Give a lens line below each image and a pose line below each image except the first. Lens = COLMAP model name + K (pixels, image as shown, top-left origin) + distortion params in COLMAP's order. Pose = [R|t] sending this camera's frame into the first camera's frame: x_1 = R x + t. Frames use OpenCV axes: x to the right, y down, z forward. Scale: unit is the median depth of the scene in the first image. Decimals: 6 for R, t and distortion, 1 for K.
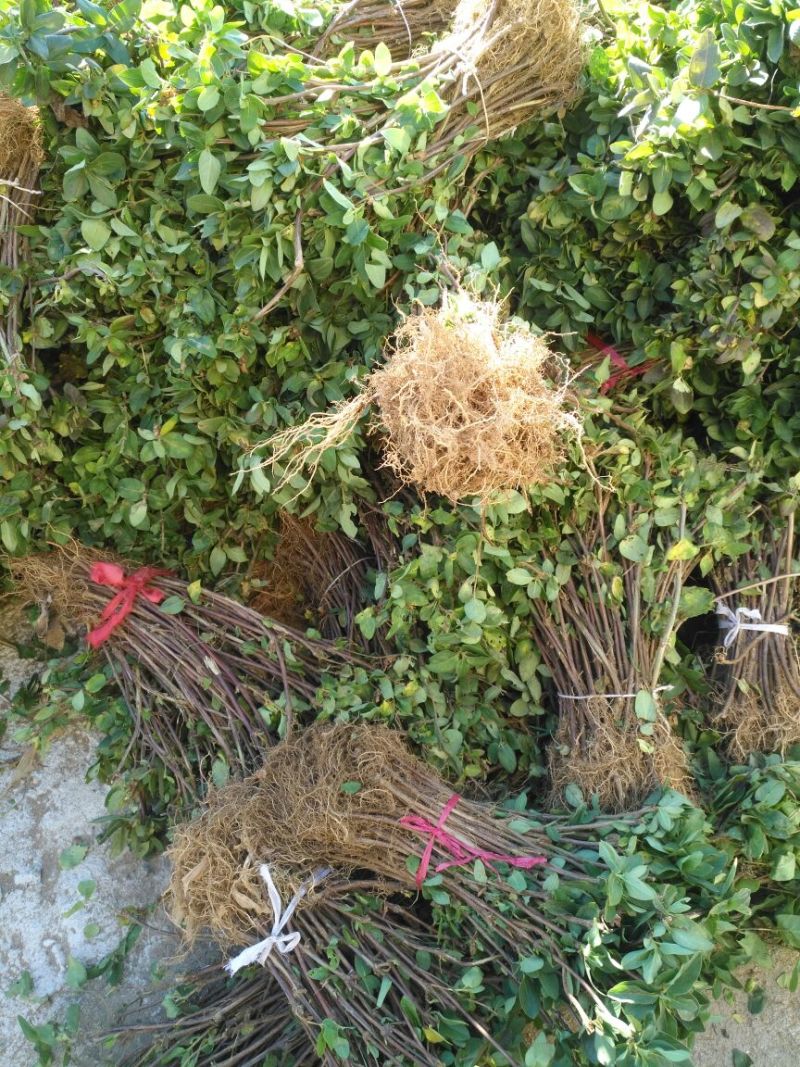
lens RADIAL K [[859.5, 0, 400.0], [0, 859.5, 533.5], [0, 0, 1]] dist [-0.001343, 0.170489]
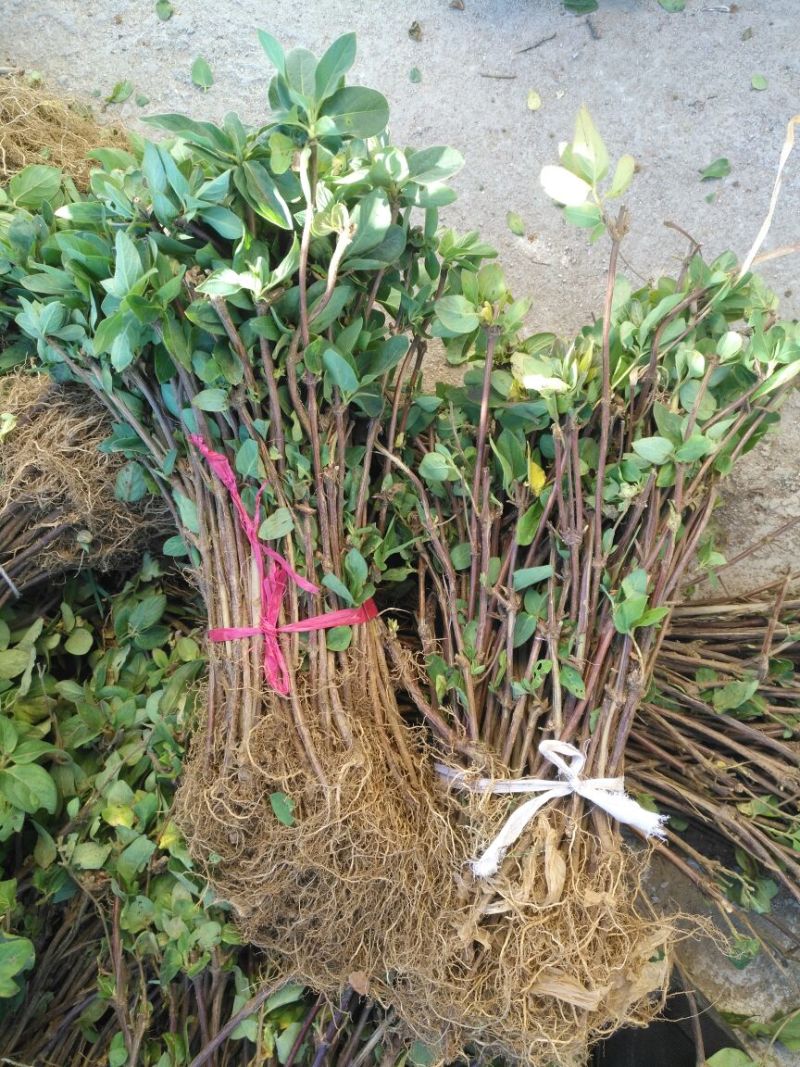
lens RADIAL K [[909.7, 0, 400.0], [0, 909.7, 533.5], [0, 0, 1]] dist [-0.059375, 0.131936]
pose [[-0.526021, -0.799755, 0.289300, -0.125175], [0.833574, -0.417352, 0.361900, 0.233016], [-0.168691, 0.431520, 0.886191, 0.443393]]
